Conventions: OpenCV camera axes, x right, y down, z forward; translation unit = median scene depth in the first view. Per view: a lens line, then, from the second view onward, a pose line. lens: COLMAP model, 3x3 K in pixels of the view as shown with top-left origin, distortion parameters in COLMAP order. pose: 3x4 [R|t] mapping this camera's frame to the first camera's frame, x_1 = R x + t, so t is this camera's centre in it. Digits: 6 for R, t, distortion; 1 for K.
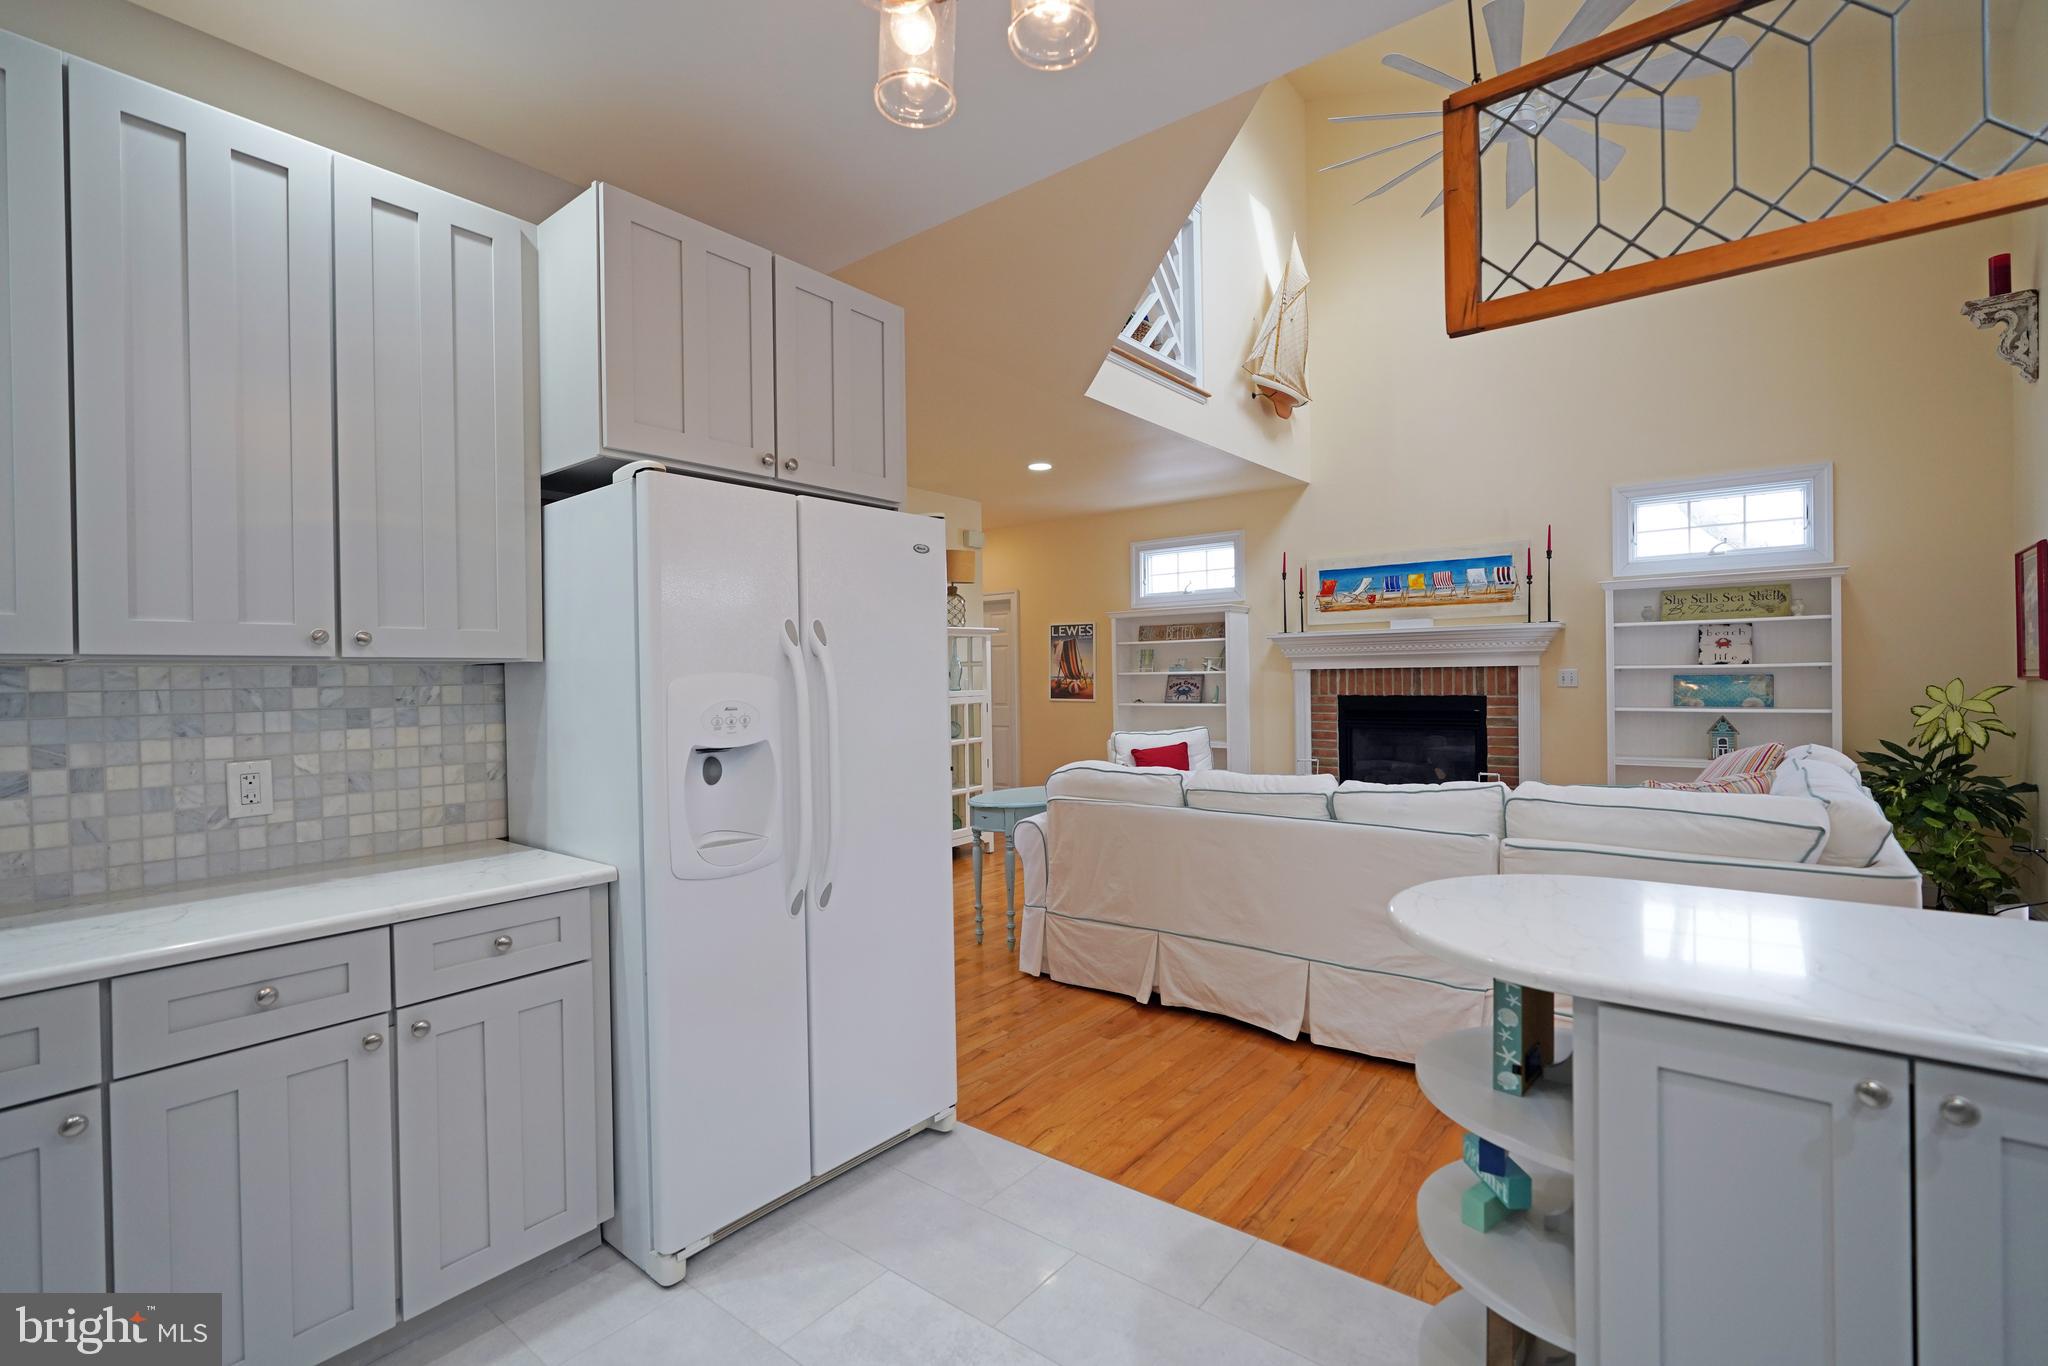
lens RADIAL K [[915.2, 0, 1020.4], [0, 915.2, 683.4], [0, 0, 1]] dist [-0.013770, 0.005437]
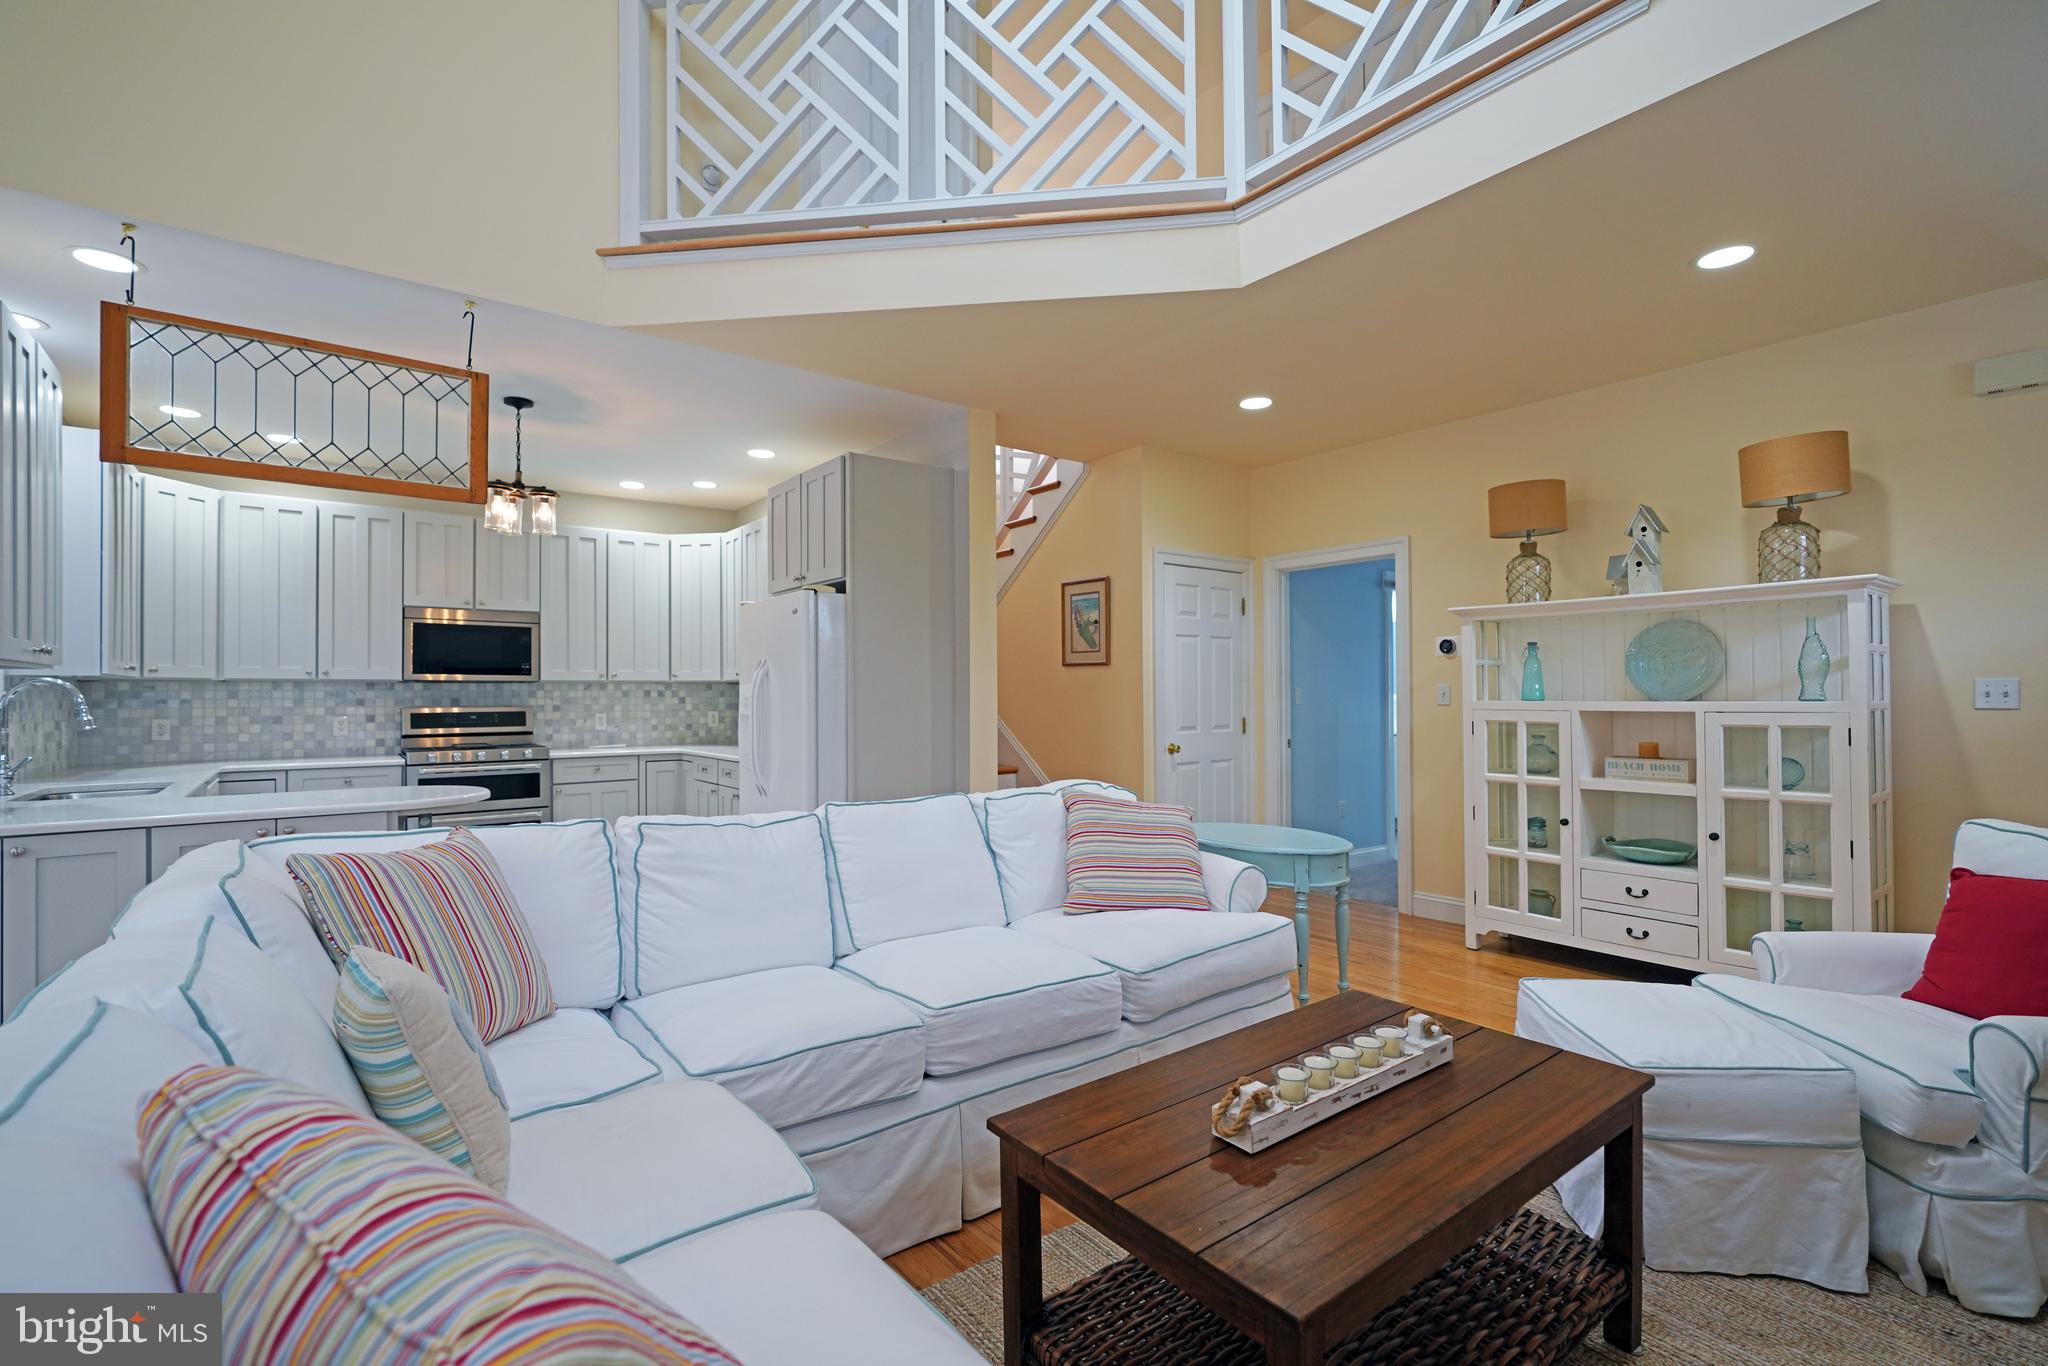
lens RADIAL K [[915.2, 0, 1021.8], [0, 915.2, 695.4], [0, 0, 1]] dist [-0.013770, 0.005437]
pose [[-0.236701, 0.019284, -0.971391, 0.604395], [0.002850, 0.999812, 0.019153, -0.008113], [0.971578, 0.001765, -0.236712, 0.748738]]
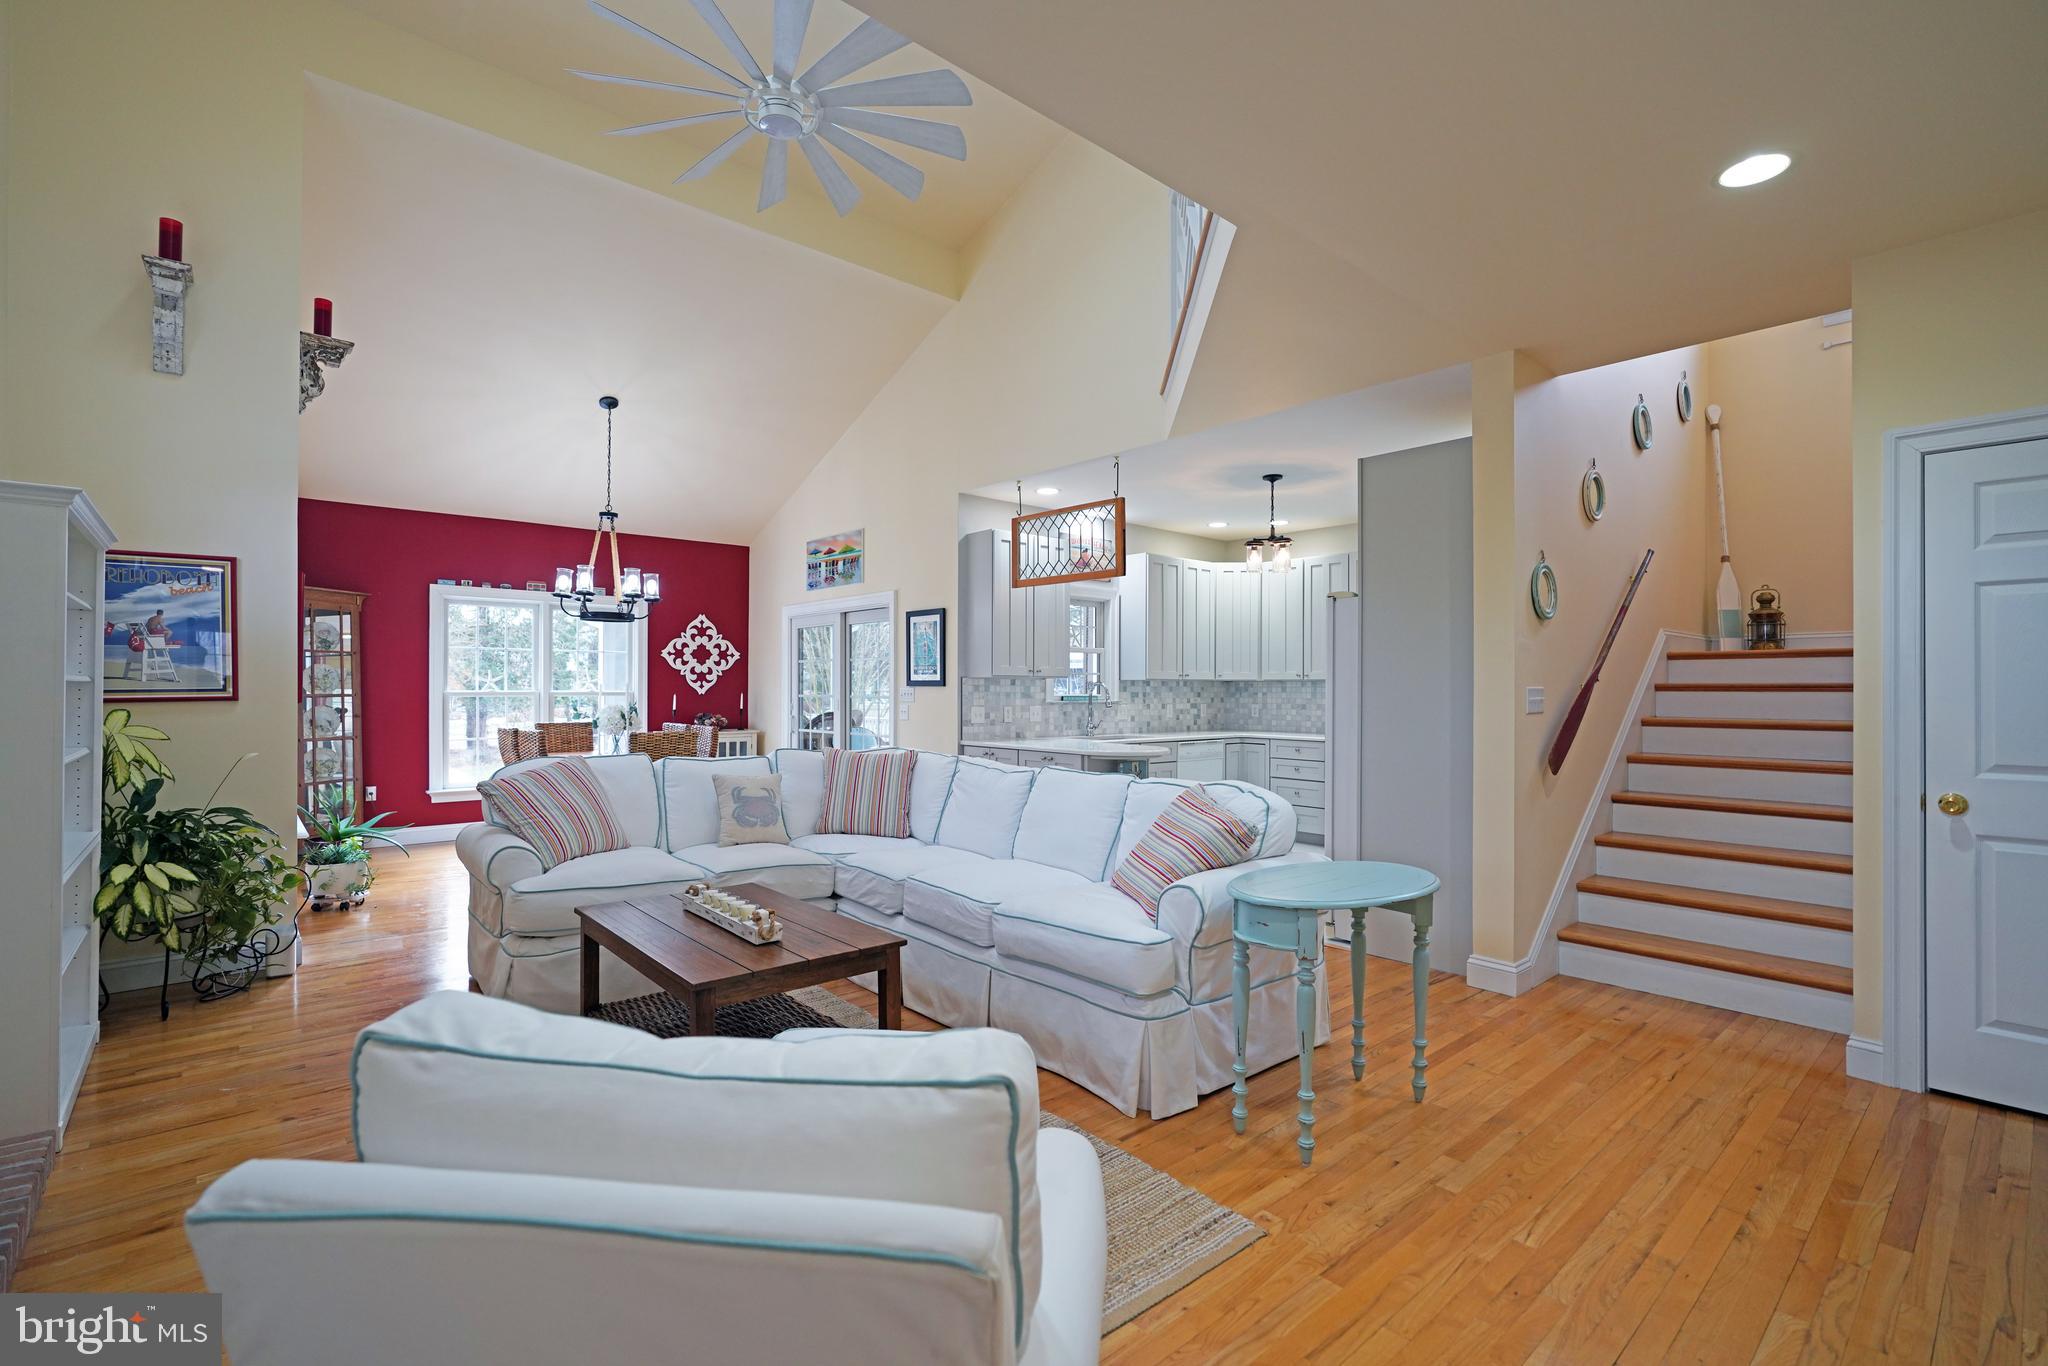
lens RADIAL K [[915.2, 0, 1023.8], [0, 915.2, 687.1], [0, 0, 1]] dist [-0.013770, 0.005437]
pose [[-0.983947, 0.013832, 0.177927, 0.079609], [0.014168, 0.999899, 0.000619, -0.004572], [-0.177900, 0.003130, -0.984044, 1.220107]]
